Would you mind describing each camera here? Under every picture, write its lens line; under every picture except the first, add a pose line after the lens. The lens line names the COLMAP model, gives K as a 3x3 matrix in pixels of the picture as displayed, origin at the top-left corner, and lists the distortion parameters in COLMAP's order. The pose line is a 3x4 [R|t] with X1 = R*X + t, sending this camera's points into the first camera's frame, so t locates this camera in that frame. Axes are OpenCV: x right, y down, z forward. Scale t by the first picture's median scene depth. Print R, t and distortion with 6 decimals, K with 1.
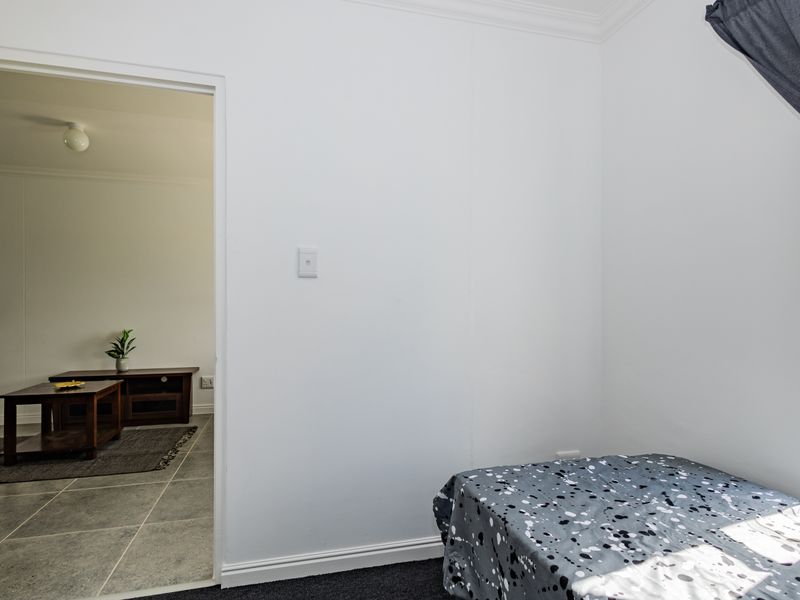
lens RADIAL K [[444.3, 0, 400.0], [0, 444.3, 300.0], [0, 0, 1]] dist [0.000739, 0.000076]
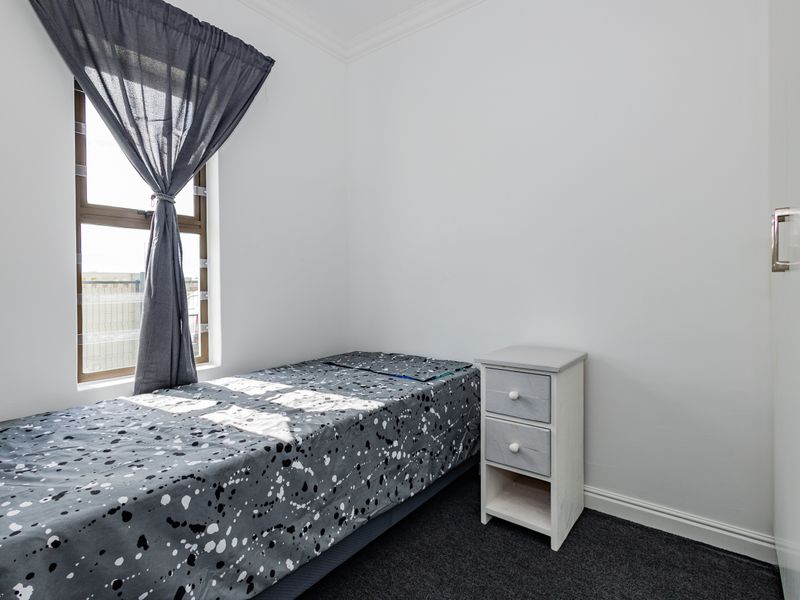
lens RADIAL K [[424.7, 0, 398.0], [0, 424.7, 297.5], [0, 0, 1]] dist [0.000120, -0.000070]
pose [[-0.602839, -0.029117, 0.797331, -0.667864], [-0.009517, 0.999525, 0.029306, 0.112106], [-0.797806, 0.010078, -0.602830, 1.157832]]
